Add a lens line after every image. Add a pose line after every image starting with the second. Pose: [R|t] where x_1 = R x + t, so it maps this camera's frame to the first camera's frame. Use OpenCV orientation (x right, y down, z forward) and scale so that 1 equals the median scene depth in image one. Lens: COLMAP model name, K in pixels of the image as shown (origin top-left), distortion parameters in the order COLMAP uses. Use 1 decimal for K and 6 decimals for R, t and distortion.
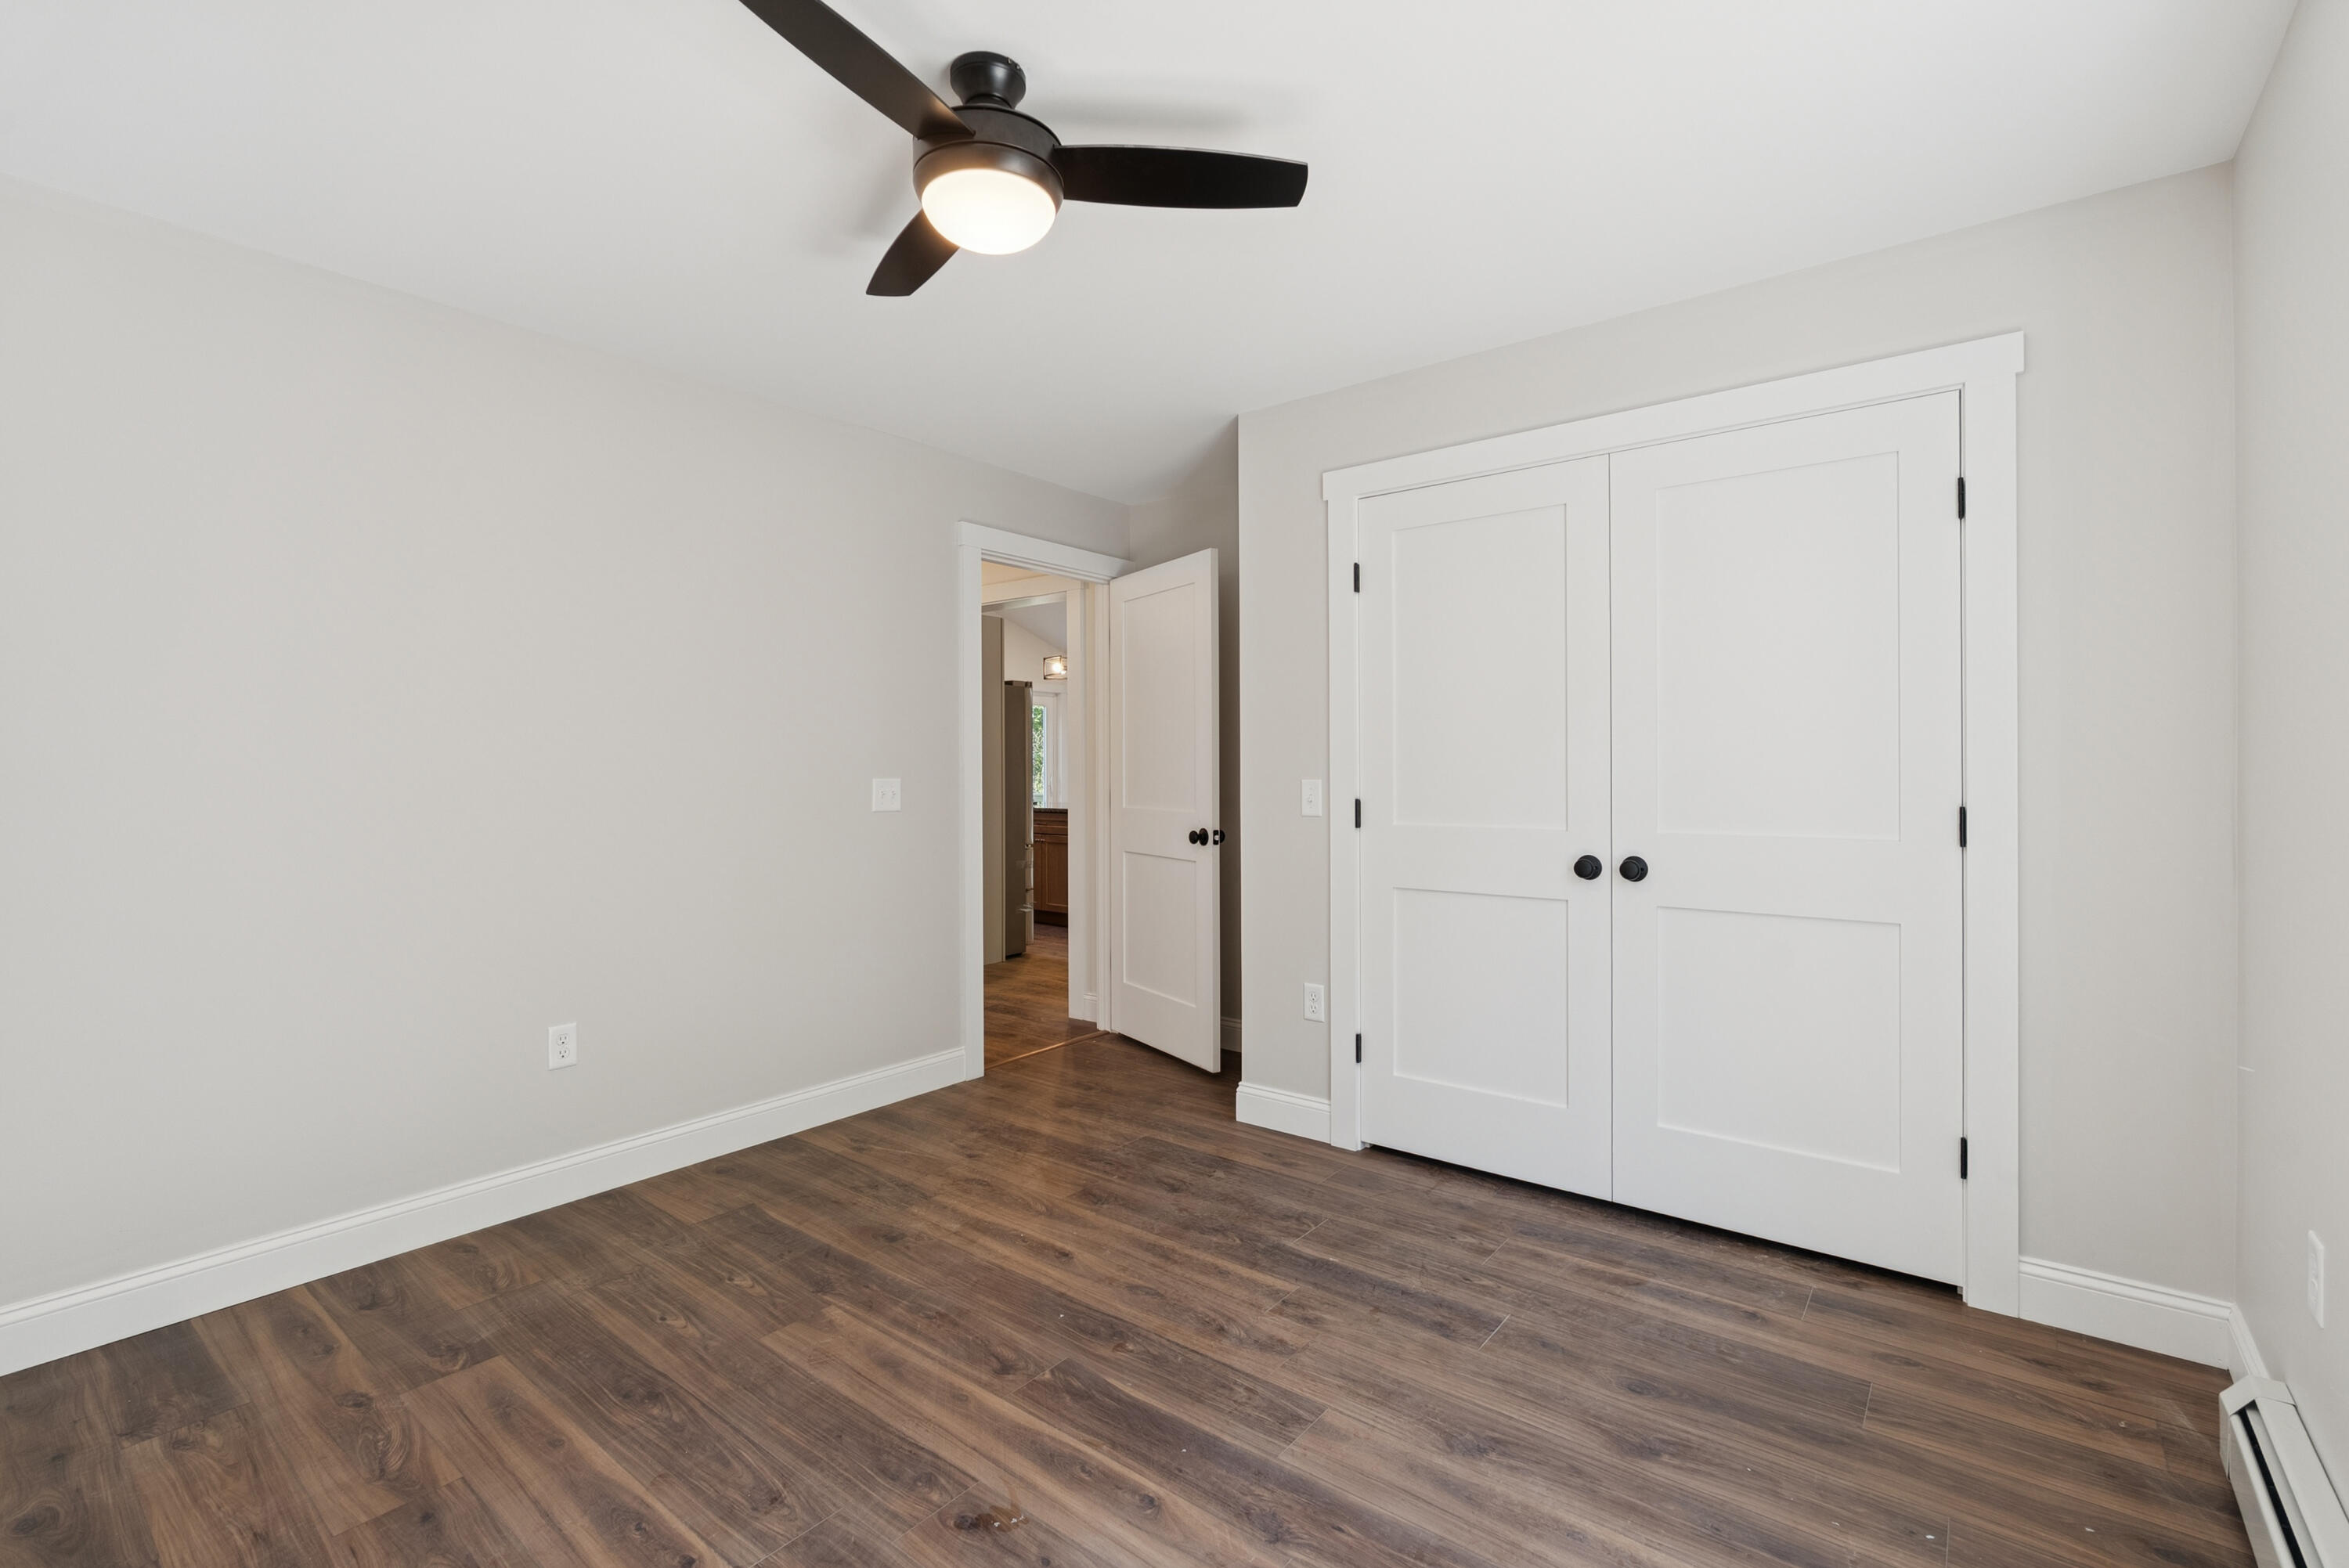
lens RADIAL K [[1034.5, 0, 1175.0], [0, 1034.5, 778.9], [0, 0, 1]] dist [-0.007368, 0.001638]
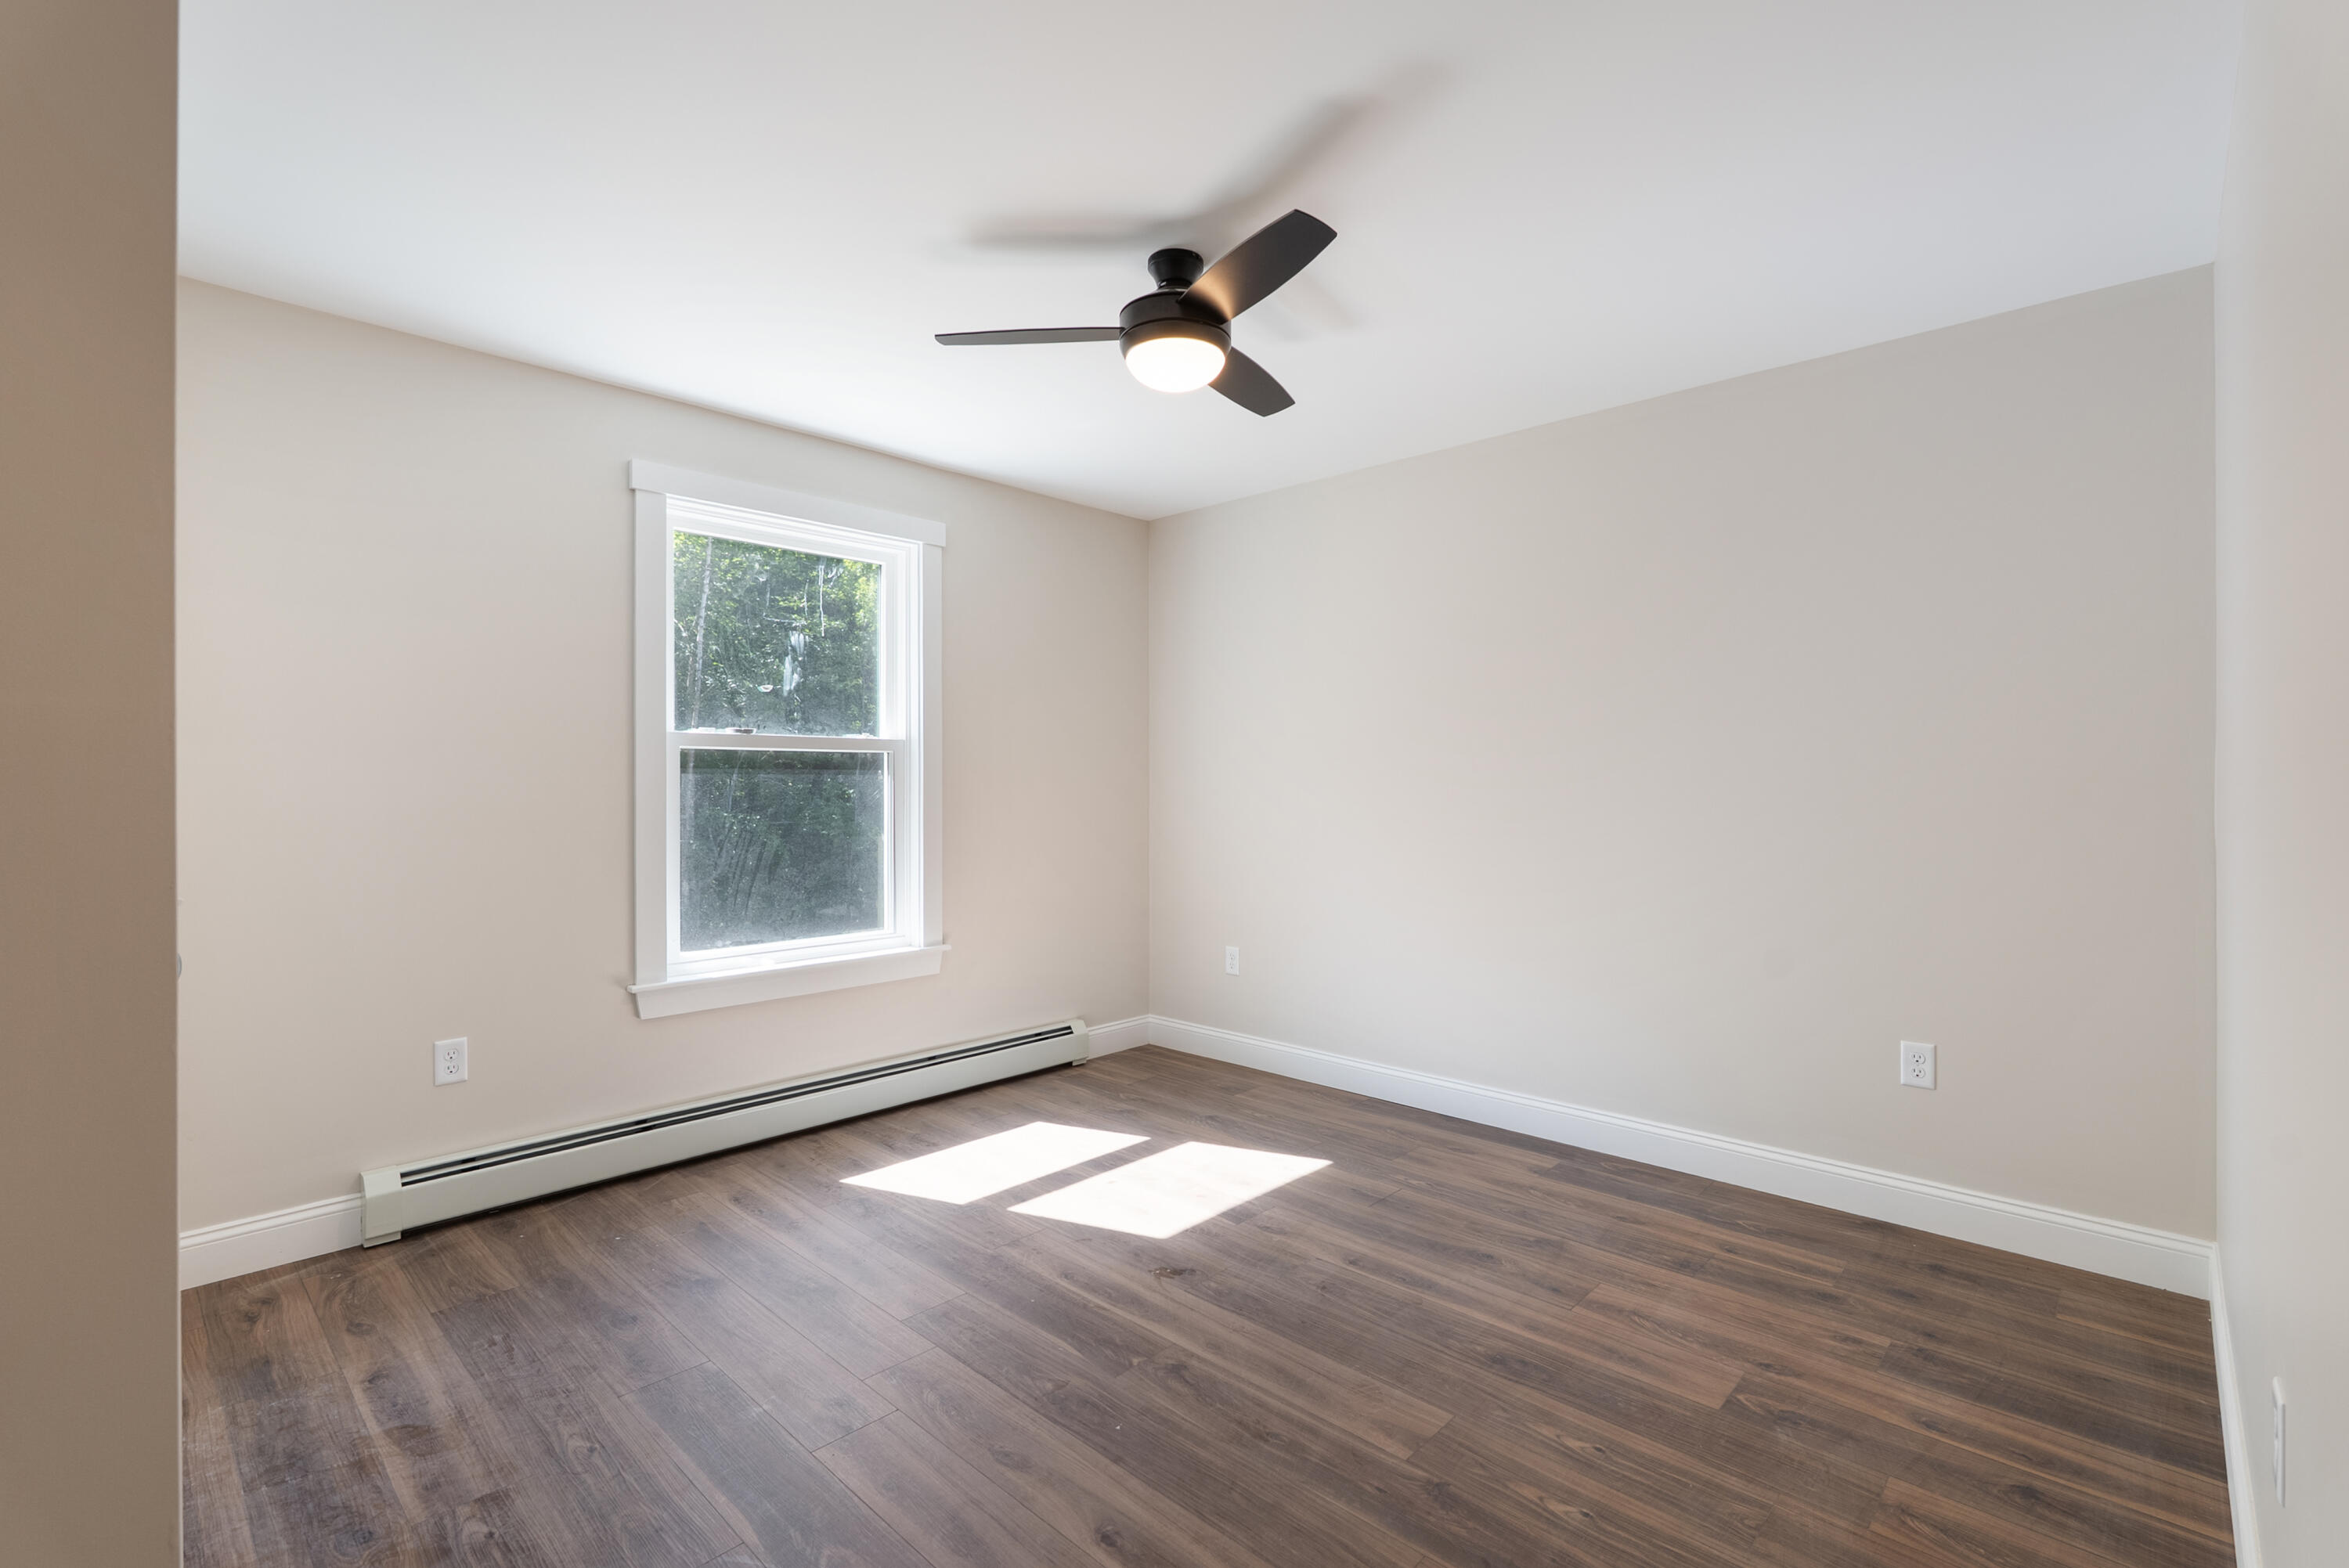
lens RADIAL K [[1040.5, 0, 1179.9], [0, 1040.5, 769.0], [0, 0, 1]] dist [-0.005428, 0.000529]
pose [[-0.996447, 0.005070, 0.084064, -0.252489], [0.004888, 0.999985, -0.002363, -0.019592], [-0.084075, -0.001944, -0.996458, 1.986408]]
